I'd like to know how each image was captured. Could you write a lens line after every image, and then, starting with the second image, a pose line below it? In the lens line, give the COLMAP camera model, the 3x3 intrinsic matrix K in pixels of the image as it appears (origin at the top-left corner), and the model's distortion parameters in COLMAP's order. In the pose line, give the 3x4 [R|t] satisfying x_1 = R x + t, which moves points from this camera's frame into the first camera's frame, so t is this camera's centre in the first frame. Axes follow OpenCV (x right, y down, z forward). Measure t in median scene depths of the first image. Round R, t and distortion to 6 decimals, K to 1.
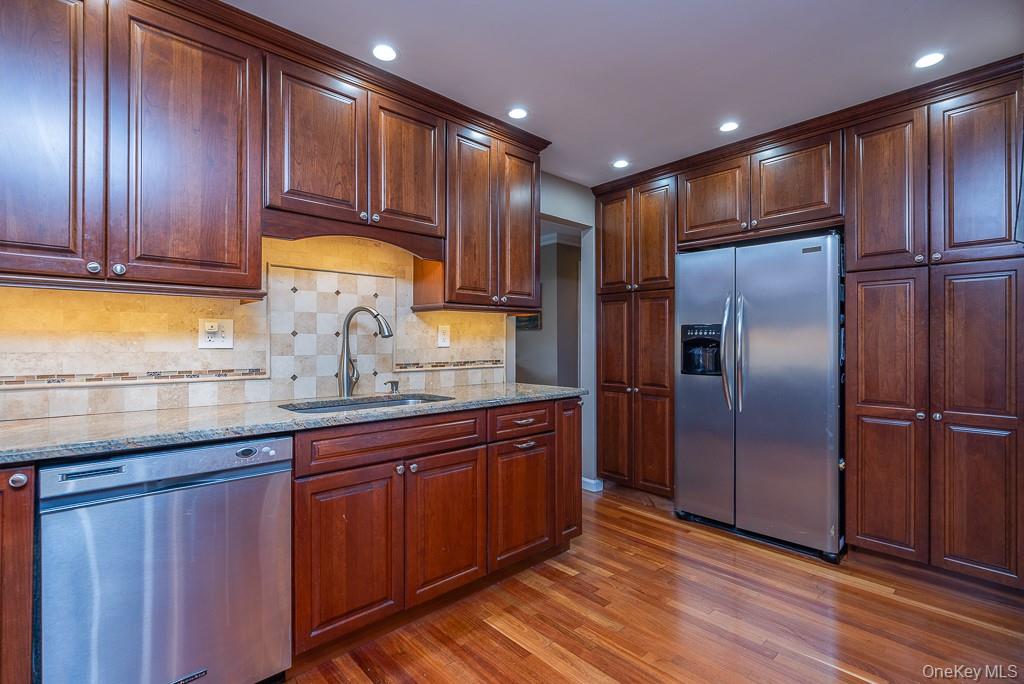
lens RADIAL K [[497.6, 0, 512.3], [0, 497.6, 344.7], [0, 0, 1]] dist [-0.003486, -0.000226]
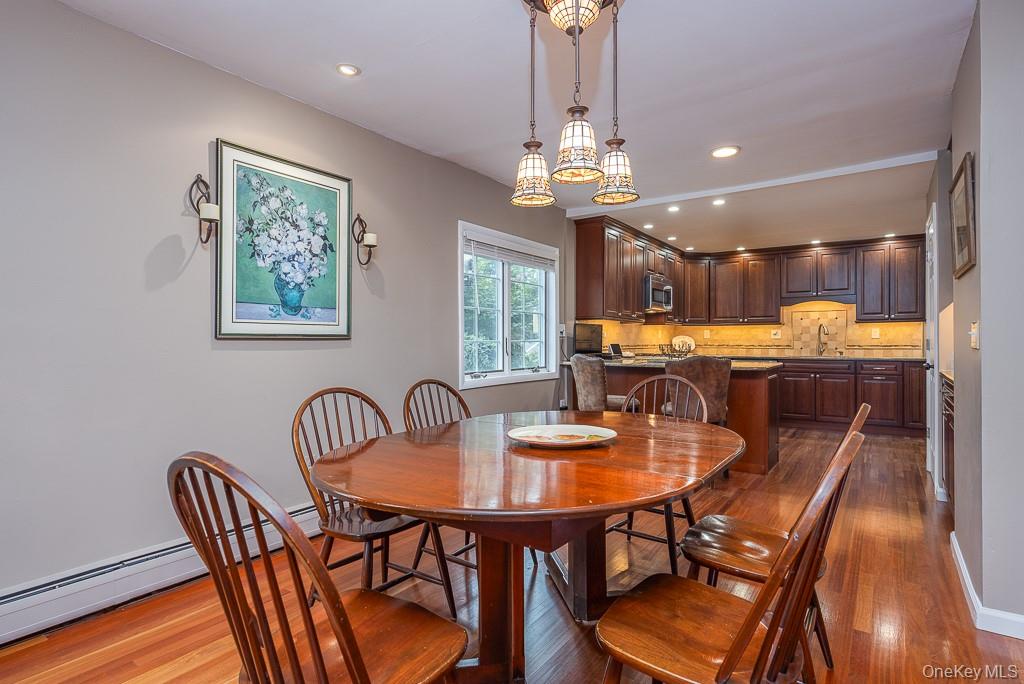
lens RADIAL K [[525.3, 0, 511.8], [0, 525.3, 340.1], [0, 0, 1]] dist [0.000021, 0.000021]
pose [[0.234312, -0.001358, -0.972160, 2.215053], [0.005134, 0.999987, -0.000159, 0.007092], [0.972148, -0.004954, 0.234316, -1.434180]]
